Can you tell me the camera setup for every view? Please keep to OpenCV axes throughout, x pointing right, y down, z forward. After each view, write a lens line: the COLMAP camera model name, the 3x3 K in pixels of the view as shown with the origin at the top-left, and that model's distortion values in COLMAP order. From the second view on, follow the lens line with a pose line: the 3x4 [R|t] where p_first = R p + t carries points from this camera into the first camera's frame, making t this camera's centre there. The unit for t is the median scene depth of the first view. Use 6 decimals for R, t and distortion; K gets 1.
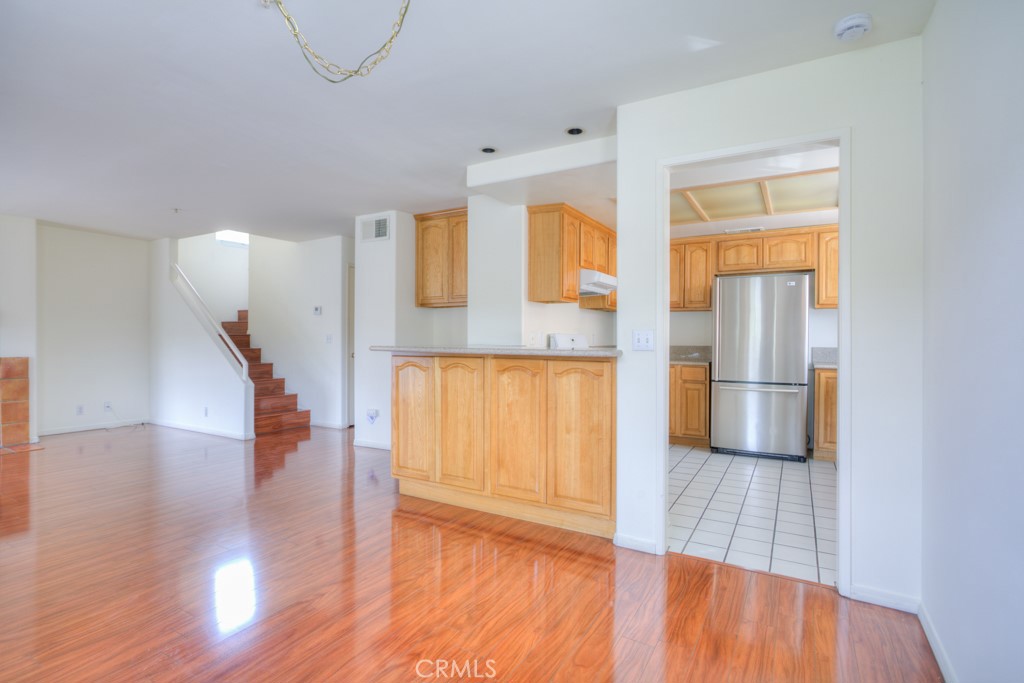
lens RADIAL K [[498.2, 0, 506.4], [0, 498.2, 338.8], [0, 0, 1]] dist [-0.020048, 0.007988]
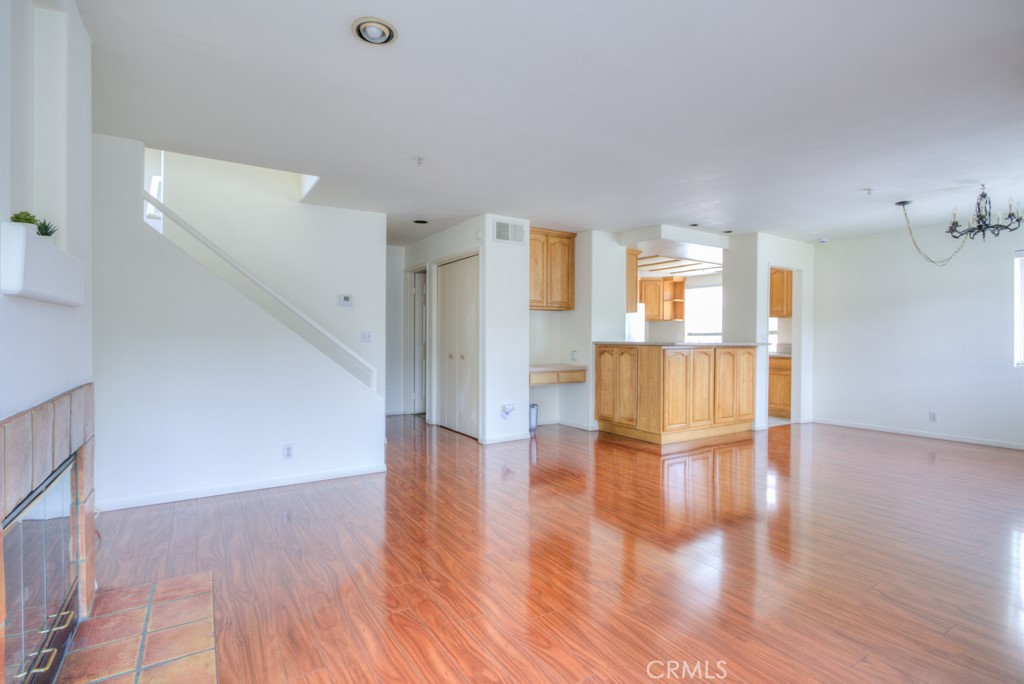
lens RADIAL K [[498.2, 0, 506.4], [0, 498.2, 339.3], [0, 0, 1]] dist [-0.020048, 0.007988]
pose [[0.457663, -0.005032, 0.889111, -1.181247], [-0.001323, 0.999979, 0.006341, -0.001907], [-0.889125, -0.004078, 0.457647, 0.516508]]
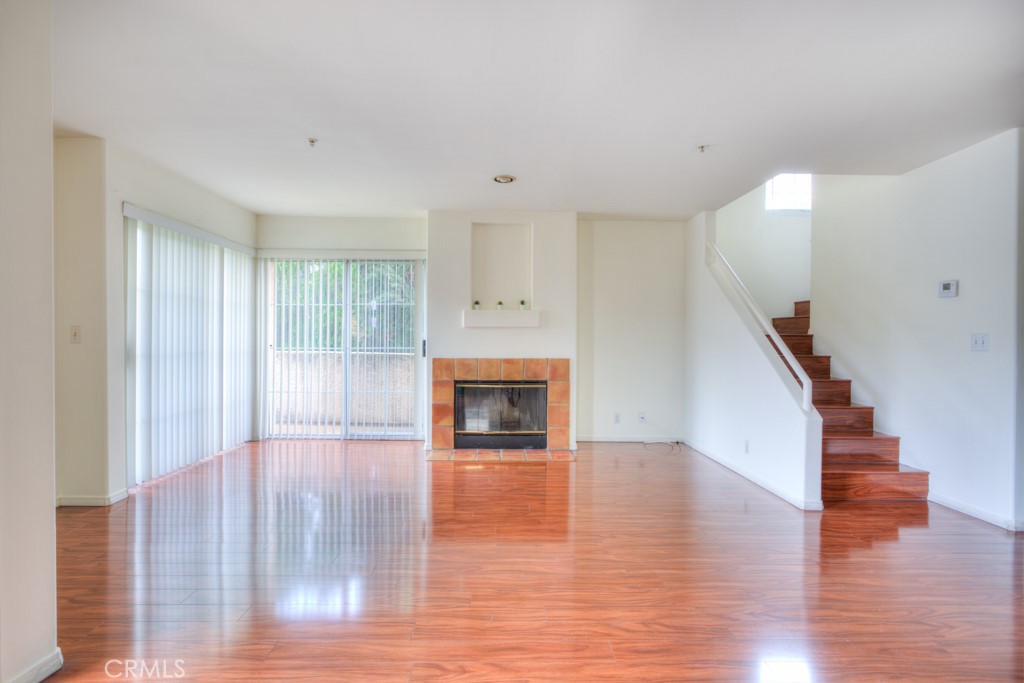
lens RADIAL K [[498.2, 0, 506.4], [0, 498.2, 338.8], [0, 0, 1]] dist [-0.020048, 0.007988]
pose [[0.522288, 0.003981, -0.852760, -0.219044], [-0.008445, 0.999964, -0.000503, 0.000327], [0.852727, 0.007464, 0.522303, 0.398443]]
